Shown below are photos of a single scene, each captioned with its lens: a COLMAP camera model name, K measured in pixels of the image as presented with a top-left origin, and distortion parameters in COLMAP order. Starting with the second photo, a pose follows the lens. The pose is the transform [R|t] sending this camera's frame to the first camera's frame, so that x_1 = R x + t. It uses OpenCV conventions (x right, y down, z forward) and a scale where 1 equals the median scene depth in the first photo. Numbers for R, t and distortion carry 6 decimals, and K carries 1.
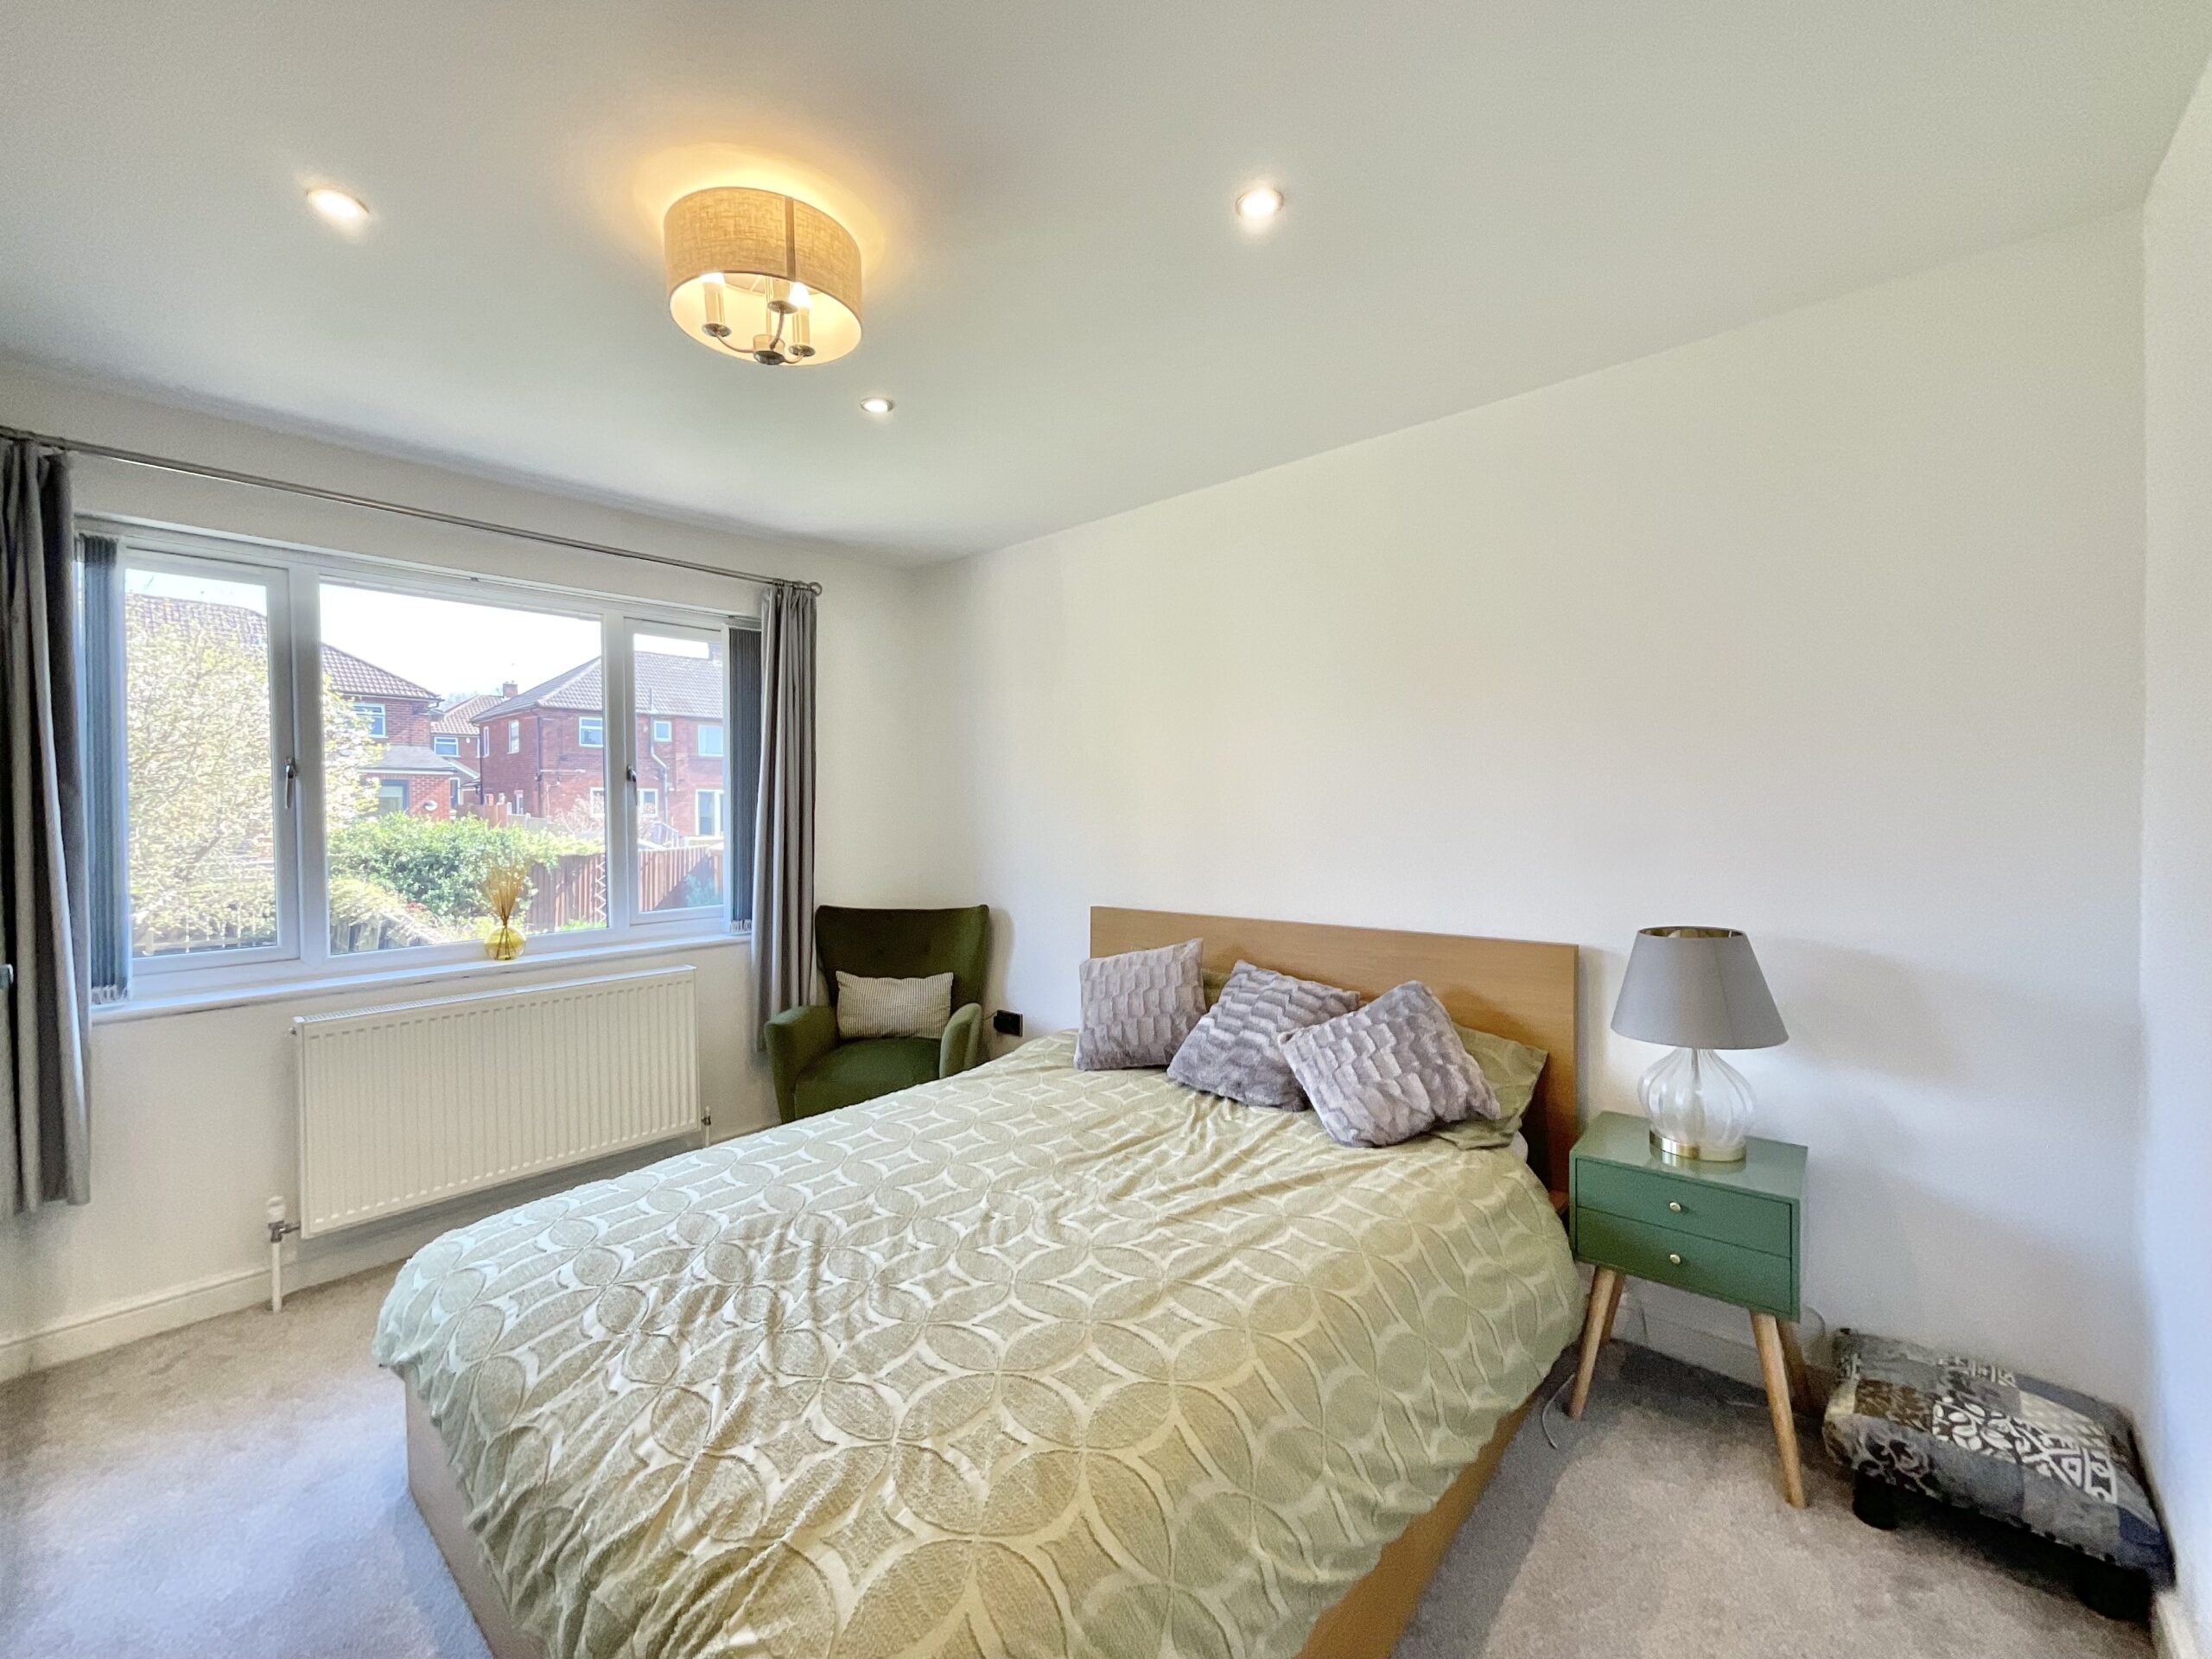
lens RADIAL K [[903.0, 0, 1105.7], [0, 903.0, 827.8], [0, 0, 1]] dist [0.001879, 0.000545]
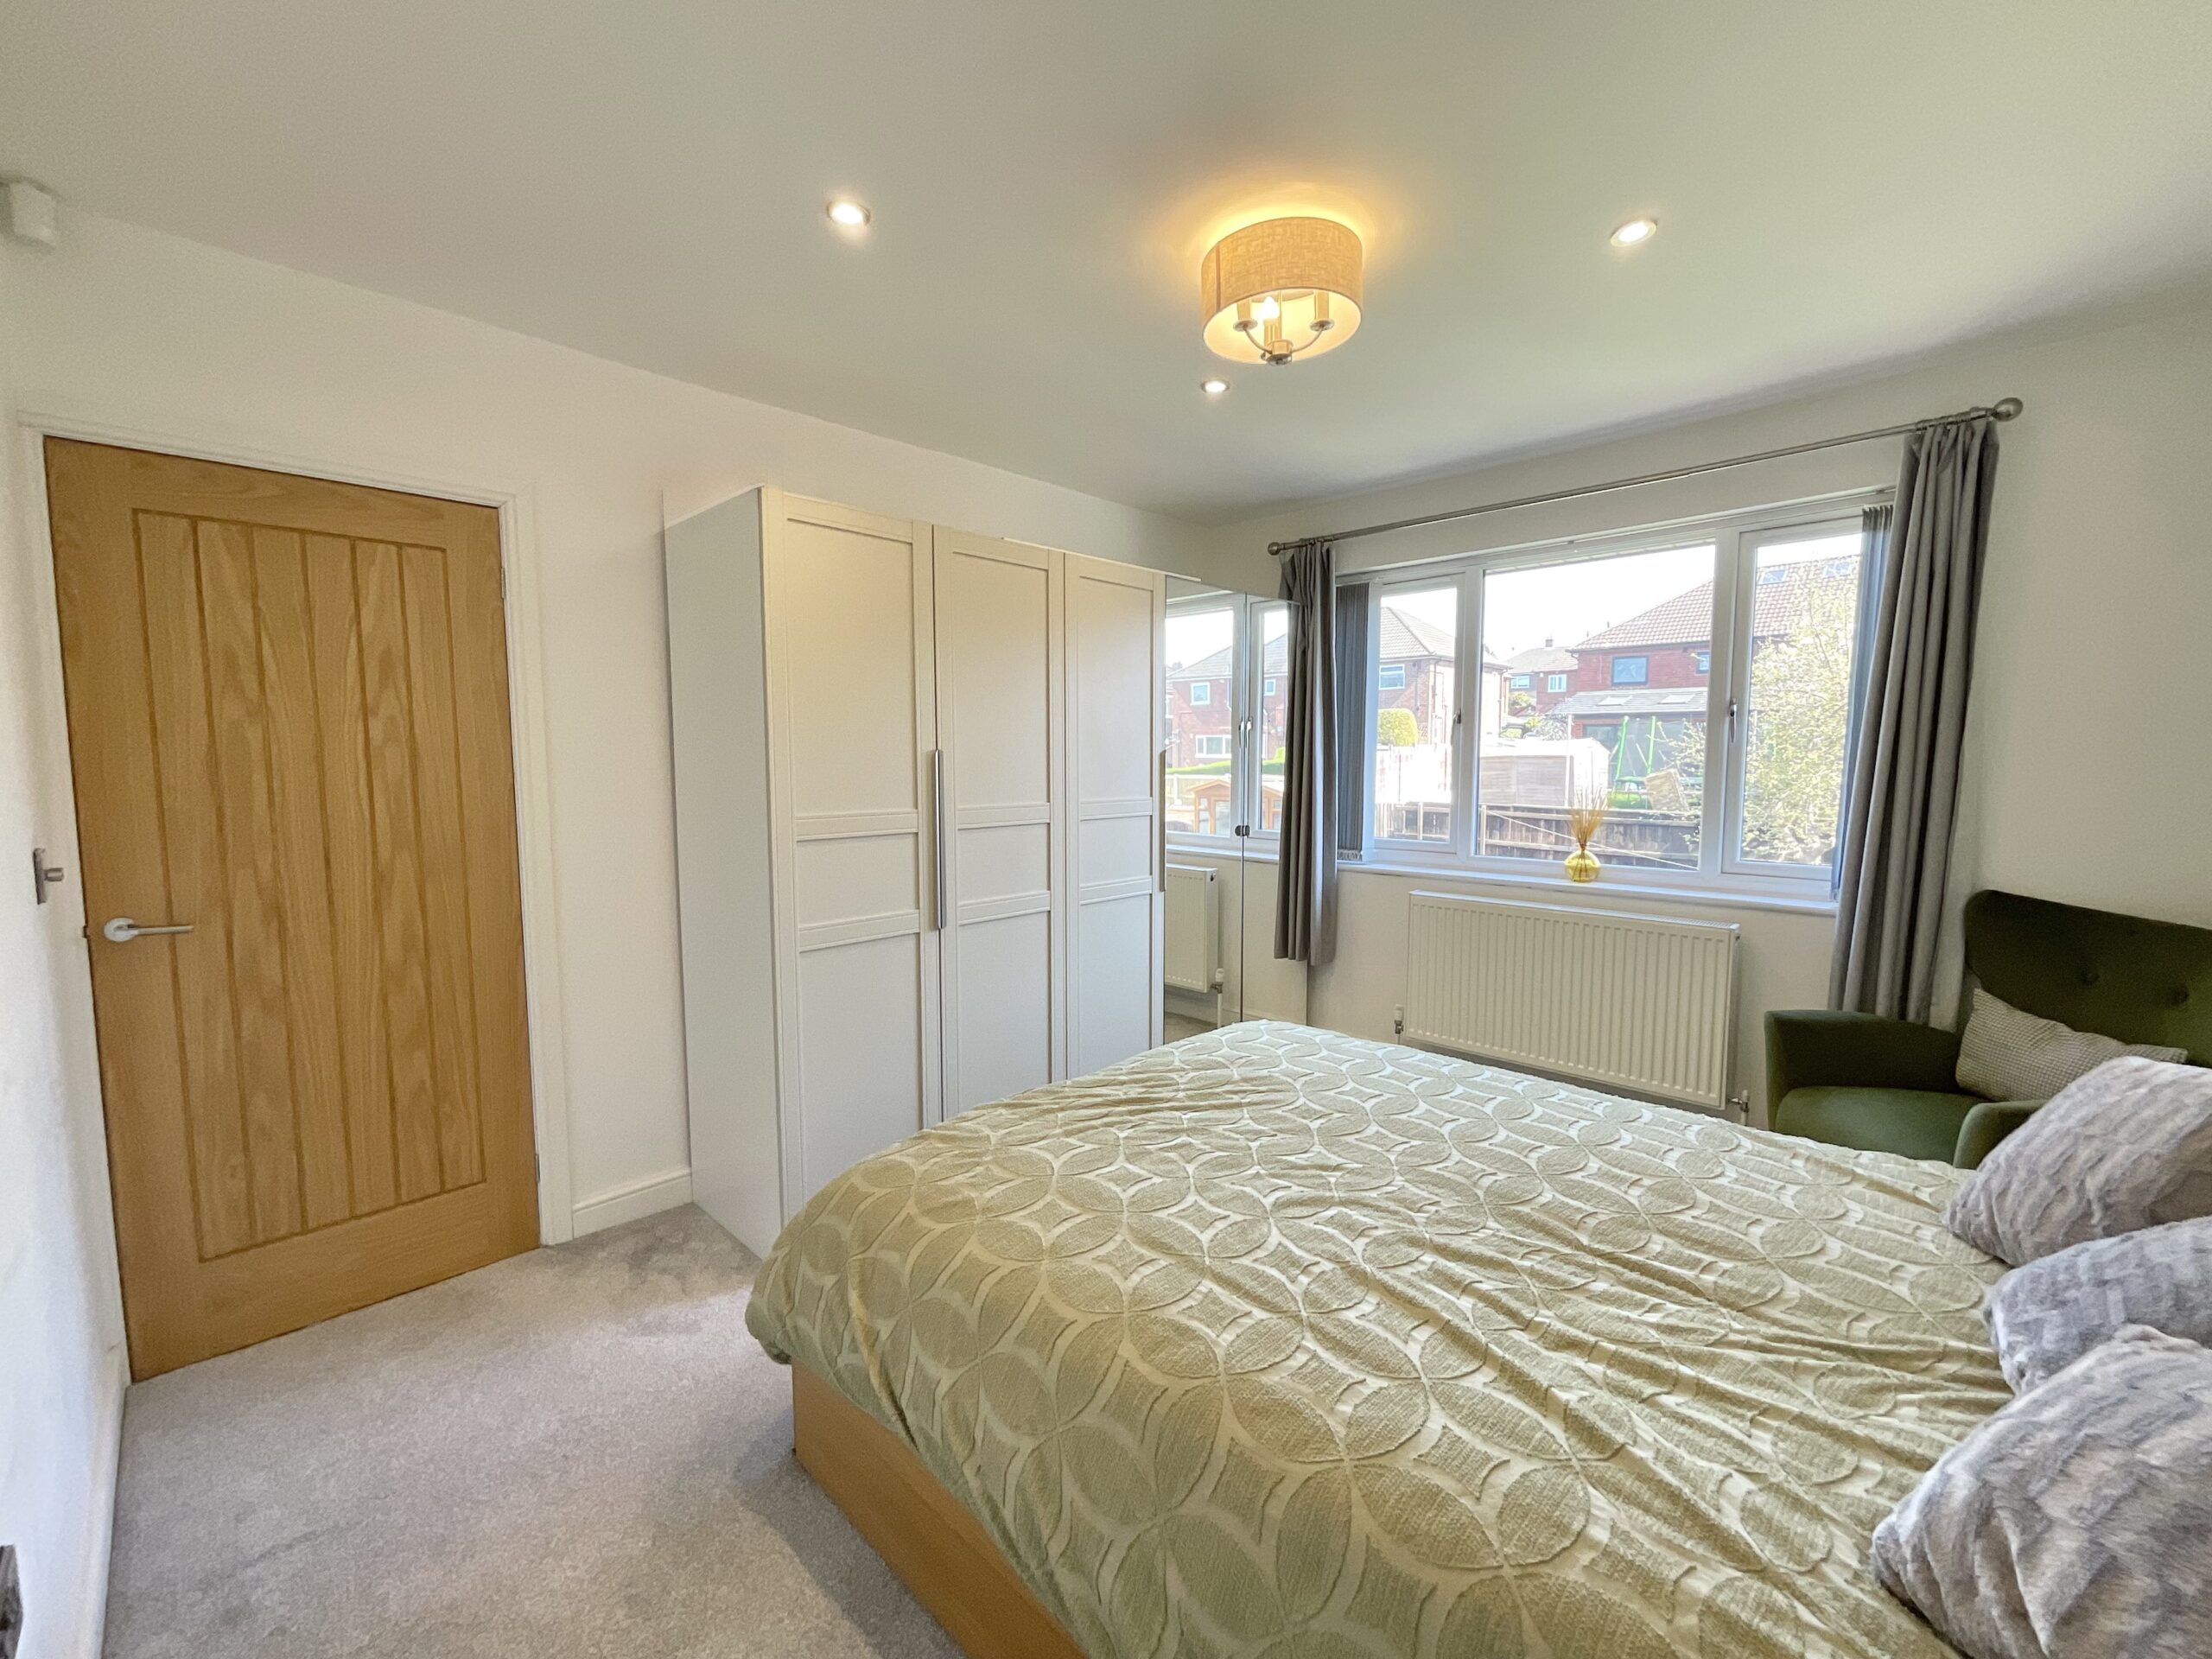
lens RADIAL K [[903.0, 0, 1102.9], [0, 903.0, 826.2], [0, 0, 1]] dist [0.001879, 0.000545]
pose [[-0.043473, 0.086728, -0.995283, 0.672619], [-0.021969, 0.995901, 0.087742, -0.010549], [0.998813, 0.025680, -0.041389, 0.656135]]
